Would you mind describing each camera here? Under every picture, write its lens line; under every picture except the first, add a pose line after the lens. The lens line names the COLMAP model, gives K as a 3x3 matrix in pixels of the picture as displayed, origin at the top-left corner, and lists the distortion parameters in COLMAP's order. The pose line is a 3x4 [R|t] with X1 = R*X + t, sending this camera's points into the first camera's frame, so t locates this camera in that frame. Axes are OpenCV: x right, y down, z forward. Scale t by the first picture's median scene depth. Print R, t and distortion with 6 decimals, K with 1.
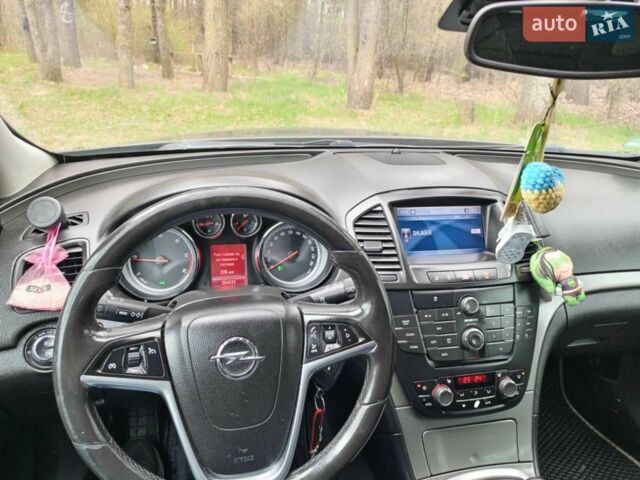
lens RADIAL K [[484.2, 0, 320.0], [0, 484.2, 240.0], [0, 0, 1]] dist [-0.000343, 0.008130]
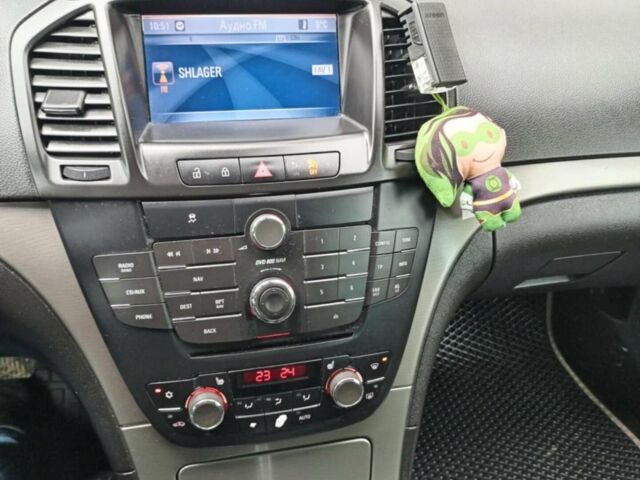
lens RADIAL K [[645.9, 0, 320.0], [0, 645.9, 240.0], [0, 0, 1]] dist [-0.002751, -0.003057]
pose [[0.999868, 0.007693, 0.014315, 0.341208], [-0.010931, 0.970194, 0.242082, -0.010581], [-0.012026, -0.242206, 0.970150, 0.372231]]
